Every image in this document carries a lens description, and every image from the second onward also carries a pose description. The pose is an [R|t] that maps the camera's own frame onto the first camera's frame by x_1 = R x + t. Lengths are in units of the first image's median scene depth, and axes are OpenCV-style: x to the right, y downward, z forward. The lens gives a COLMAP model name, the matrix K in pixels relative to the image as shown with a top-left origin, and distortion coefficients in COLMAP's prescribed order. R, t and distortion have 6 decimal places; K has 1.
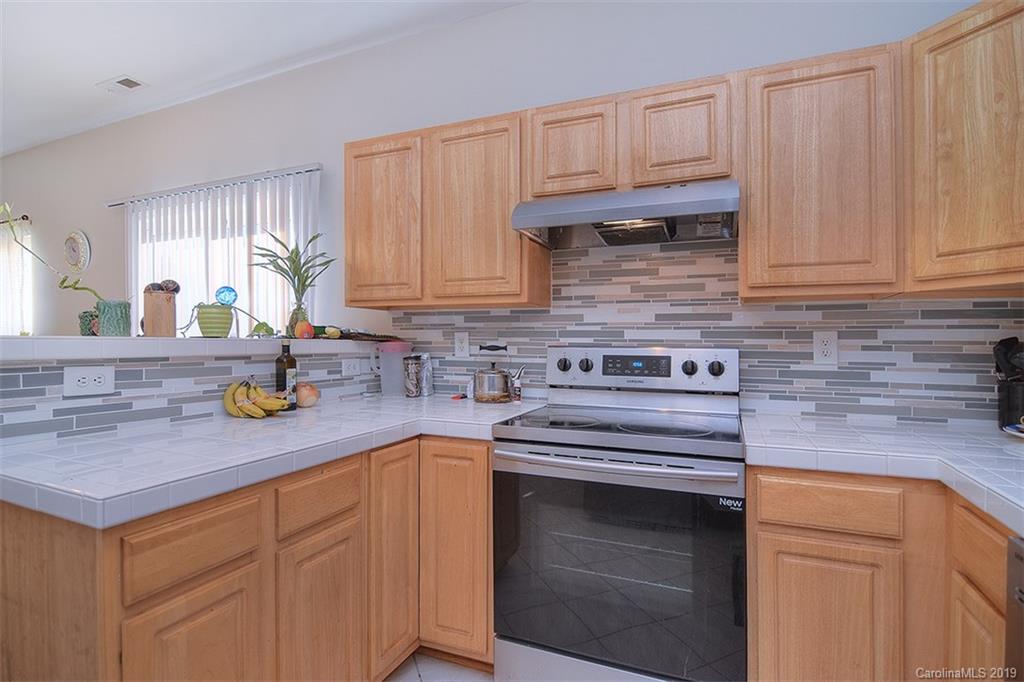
lens RADIAL K [[499.6, 0, 516.9], [0, 499.6, 348.4], [0, 0, 1]] dist [-0.006480, -0.008853]
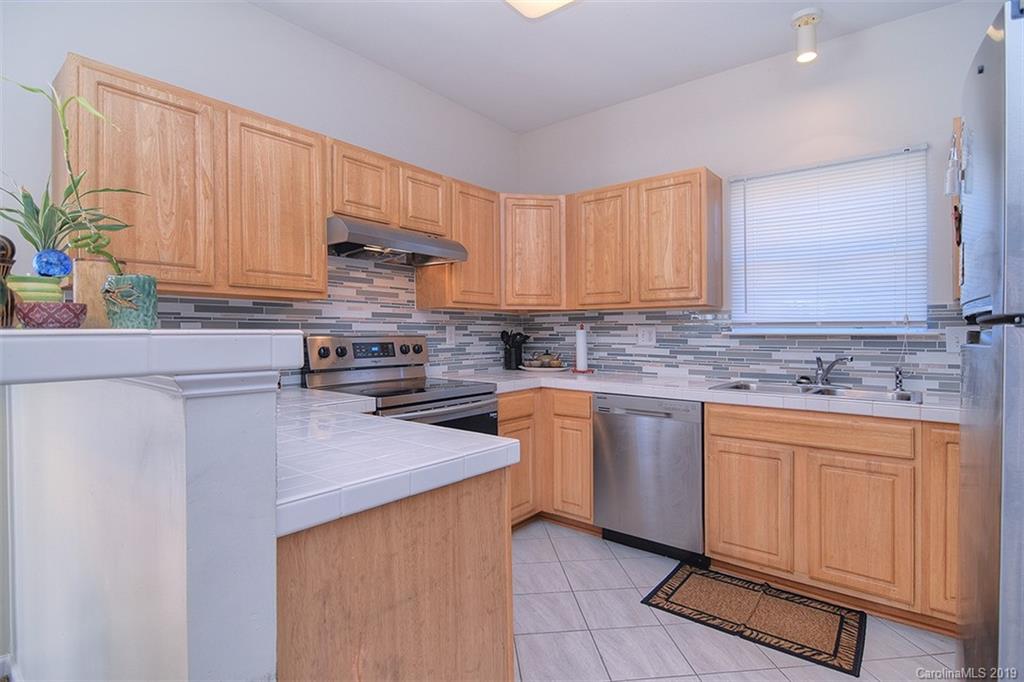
lens RADIAL K [[499.6, 0, 507.8], [0, 499.6, 331.4], [0, 0, 1]] dist [-0.006480, -0.008853]
pose [[0.287220, -0.004513, 0.957854, -0.982252], [0.010426, 0.999944, 0.001584, -0.014465], [-0.957808, 0.009532, 0.287251, 0.253860]]
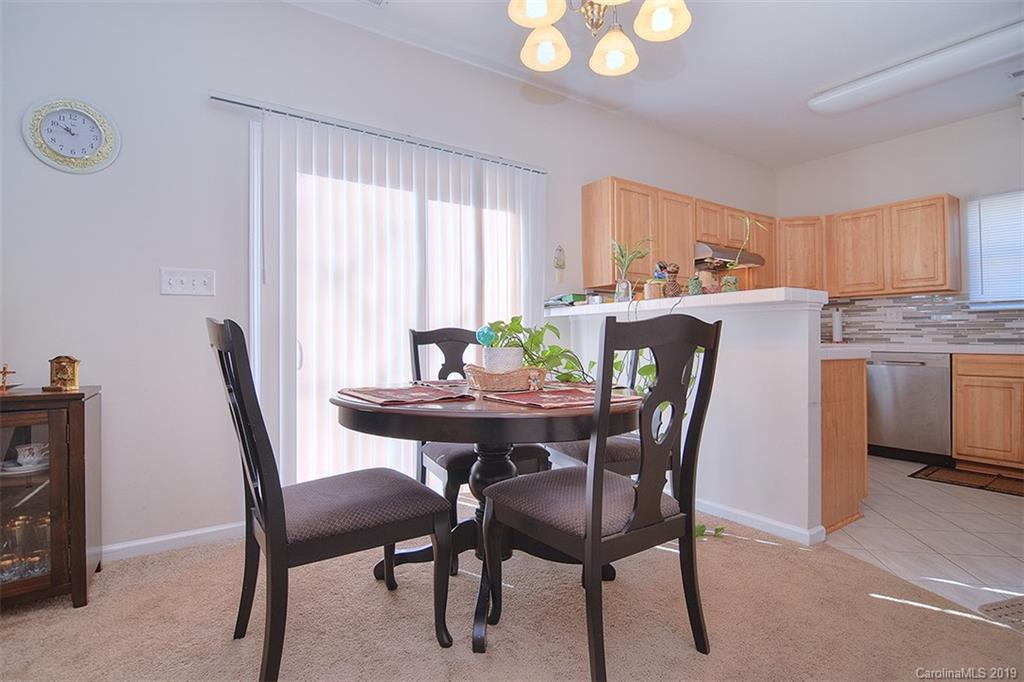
lens RADIAL K [[499.6, 0, 517.3], [0, 499.6, 330.8], [0, 0, 1]] dist [-0.006480, -0.008853]
pose [[0.549956, 0.003895, 0.835185, -2.079417], [0.011579, 0.999857, -0.012288, 0.088331], [-0.835114, 0.016428, 0.549832, 0.480531]]
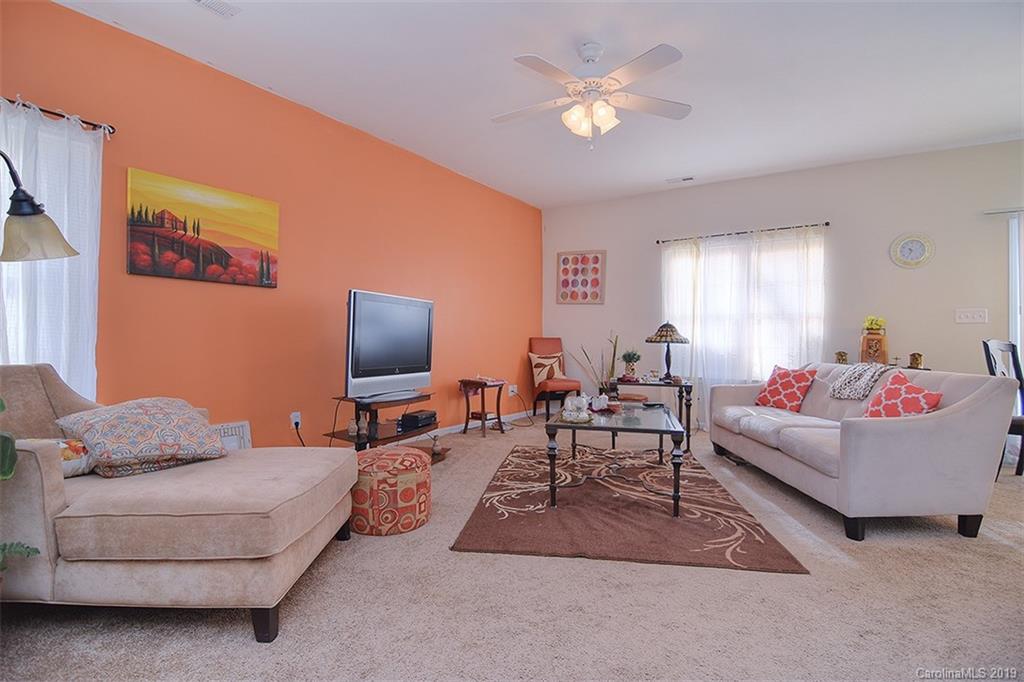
lens RADIAL K [[499.6, 0, 512.8], [0, 499.6, 342.1], [0, 0, 1]] dist [-0.006480, -0.008853]
pose [[0.983207, 0.004339, -0.182441, -3.103444], [-0.004597, 0.999989, -0.000991, 0.077343], [0.182435, 0.001813, 0.983216, -0.724639]]
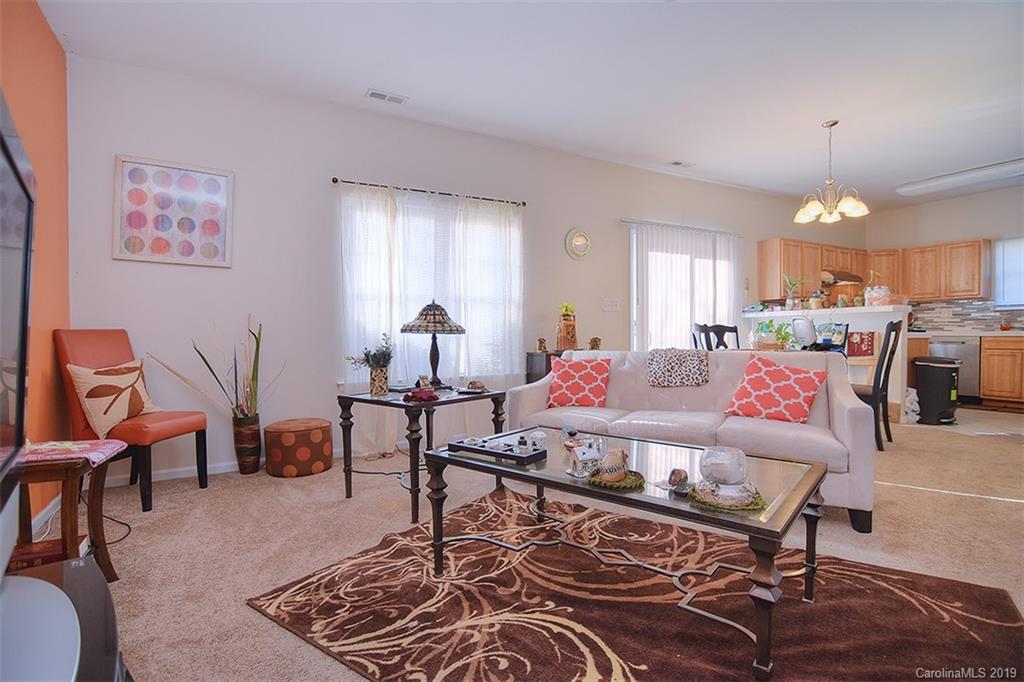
lens RADIAL K [[499.6, 0, 517.7], [0, 499.6, 341.4], [0, 0, 1]] dist [-0.006480, -0.008853]
pose [[0.608363, -0.030158, 0.793086, -3.890910], [0.019900, 0.999543, 0.022744, 0.070759], [-0.793409, 0.001946, 0.608686, 0.568496]]
